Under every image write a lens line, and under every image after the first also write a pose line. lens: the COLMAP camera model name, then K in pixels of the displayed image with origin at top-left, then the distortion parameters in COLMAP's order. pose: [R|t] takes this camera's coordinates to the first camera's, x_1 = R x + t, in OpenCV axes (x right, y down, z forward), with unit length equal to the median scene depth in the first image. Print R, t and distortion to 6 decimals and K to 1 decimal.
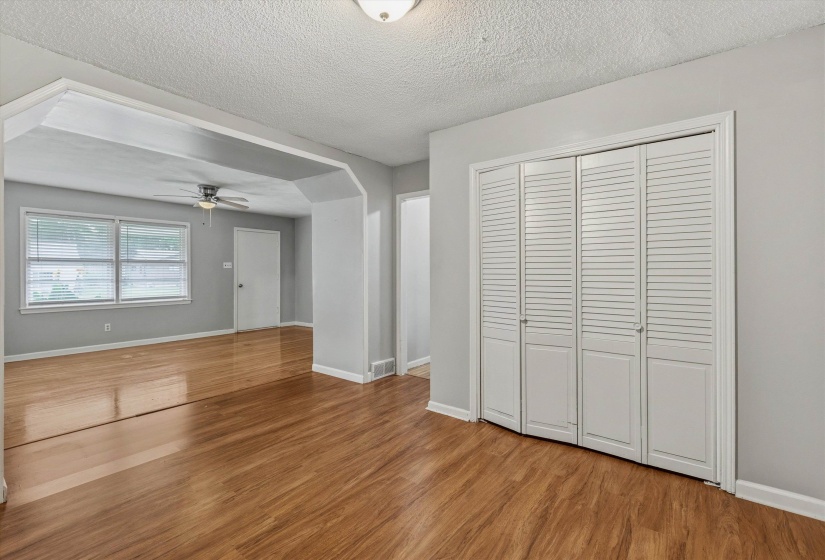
lens RADIAL K [[374.9, 0, 407.2], [0, 374.9, 272.8], [0, 0, 1]] dist [0.001574, -0.000186]
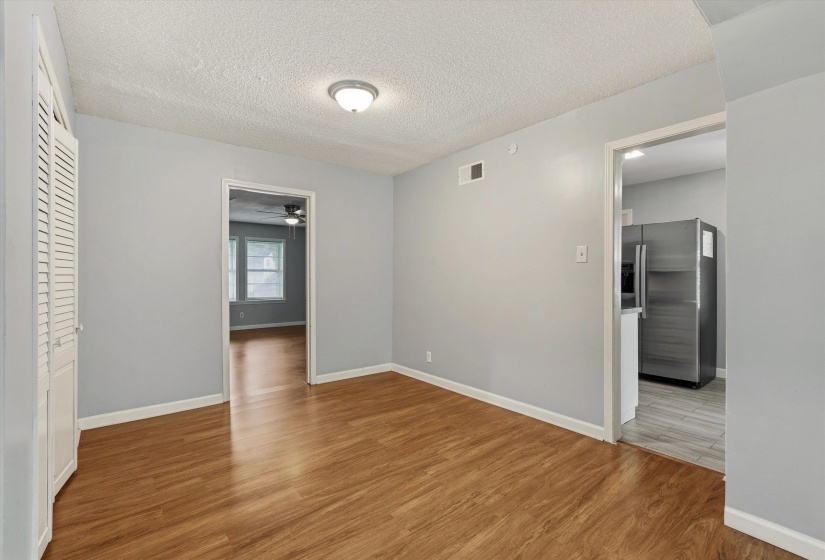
lens RADIAL K [[371.8, 0, 409.1], [0, 371.8, 280.0], [0, 0, 1]] dist [0.002693, 0.000124]
pose [[-0.972827, -0.003701, 0.231502, -0.506601], [-0.000539, 0.999906, 0.013718, 0.008090], [-0.231531, 0.013220, -0.972738, 1.926824]]
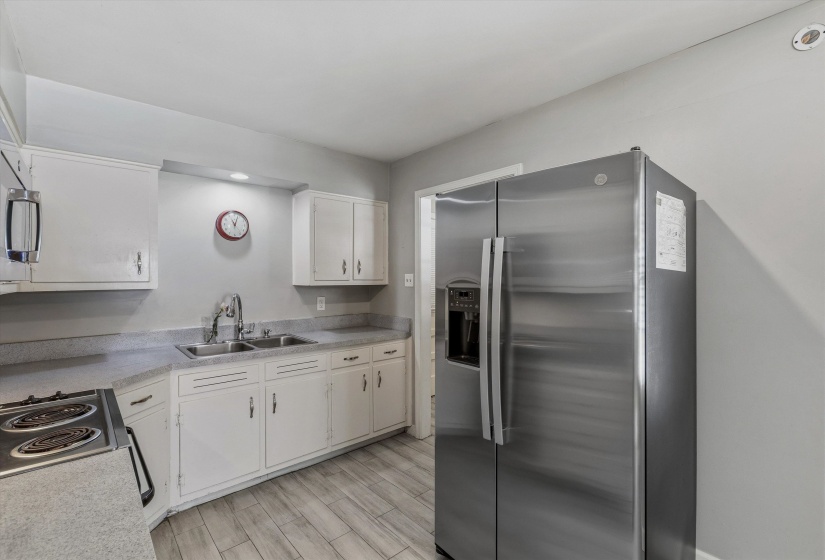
lens RADIAL K [[371.8, 0, 409.1], [0, 371.8, 280.0], [0, 0, 1]] dist [0.002693, 0.000124]
pose [[-0.984175, 0.003267, 0.177169, -1.227223], [0.005118, 0.999937, 0.009988, -0.077925], [-0.177125, 0.010737, -0.984130, 0.415043]]
